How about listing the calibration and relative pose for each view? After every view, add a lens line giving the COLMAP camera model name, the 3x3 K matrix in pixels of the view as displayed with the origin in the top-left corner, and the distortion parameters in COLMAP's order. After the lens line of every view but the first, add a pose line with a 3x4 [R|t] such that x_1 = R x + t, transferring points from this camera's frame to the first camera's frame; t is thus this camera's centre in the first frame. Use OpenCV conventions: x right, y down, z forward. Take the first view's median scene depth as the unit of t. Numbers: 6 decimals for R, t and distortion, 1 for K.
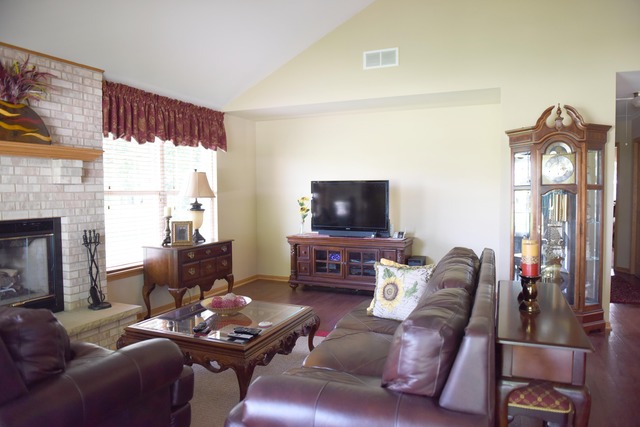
lens RADIAL K [[446.7, 0, 320.0], [0, 446.7, 213.5], [0, 0, 1]] dist [-0.038788, -0.003697]
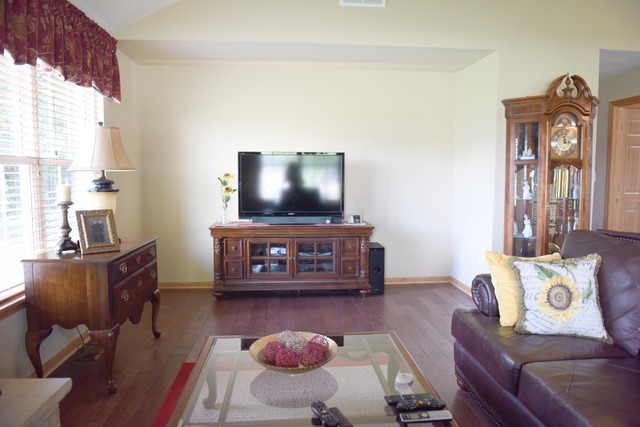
lens RADIAL K [[446.7, 0, 320.0], [0, 446.7, 213.5], [0, 0, 1]] dist [-0.038788, -0.003697]
pose [[0.877998, -0.034399, 0.477427, -0.307499], [0.017075, 0.999030, 0.040580, 0.003101], [-0.478360, -0.027477, 0.877734, 0.335519]]
